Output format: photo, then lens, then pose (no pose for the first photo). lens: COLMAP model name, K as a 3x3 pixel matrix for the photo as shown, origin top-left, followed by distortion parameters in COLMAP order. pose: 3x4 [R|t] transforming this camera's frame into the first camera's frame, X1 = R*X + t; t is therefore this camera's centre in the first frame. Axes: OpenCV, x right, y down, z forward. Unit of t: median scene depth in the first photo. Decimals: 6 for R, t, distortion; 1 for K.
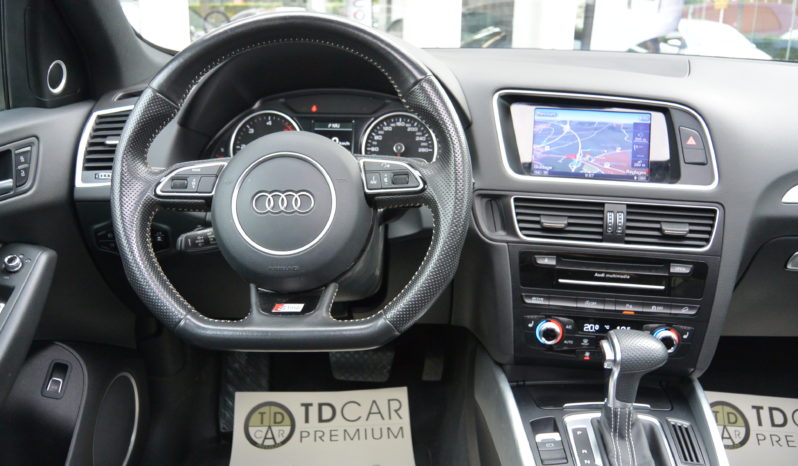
lens RADIAL K [[671.4, 0, 399.0], [0, 671.4, 233.0], [0, 0, 1]] dist [-0.148909, 0.080419]
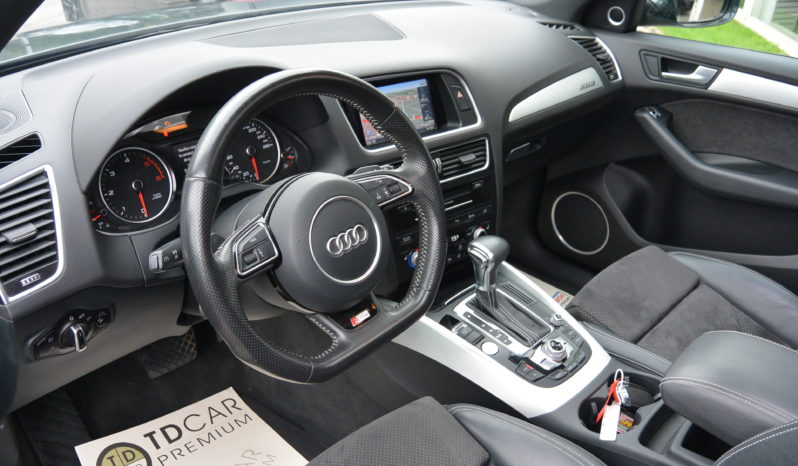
lens RADIAL K [[678.1, 0, 387.1], [0, 678.1, 232.2], [0, 0, 1]] dist [-0.130769, 0.013804]
pose [[0.671481, -0.342079, 0.657339, -0.707309], [0.222878, 0.939229, 0.261102, -0.274650], [-0.706710, -0.028819, 0.706916, 0.080518]]
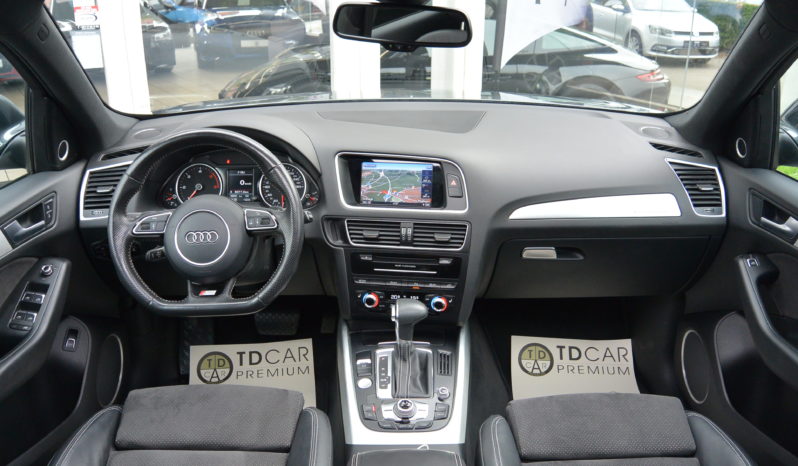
lens RADIAL K [[678.1, 0, 387.1], [0, 678.1, 232.2], [0, 0, 1]] dist [-0.130769, 0.013804]
pose [[0.999079, -0.030445, 0.030245, 0.226040], [0.028583, 0.997778, 0.060176, -0.124310], [-0.032010, -0.059256, 0.997729, -0.697771]]
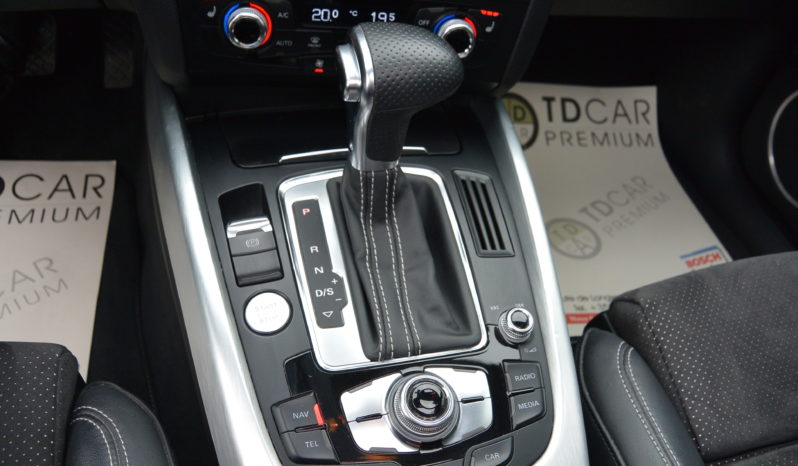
lens RADIAL K [[671.4, 0, 399.0], [0, 671.4, 233.0], [0, 0, 1]] dist [-0.148909, 0.080419]
pose [[0.944384, -0.132546, 0.300950, 0.163258], [-0.028098, 0.879300, 0.475438, 0.041797], [-0.327643, -0.457452, 0.826673, 0.456263]]
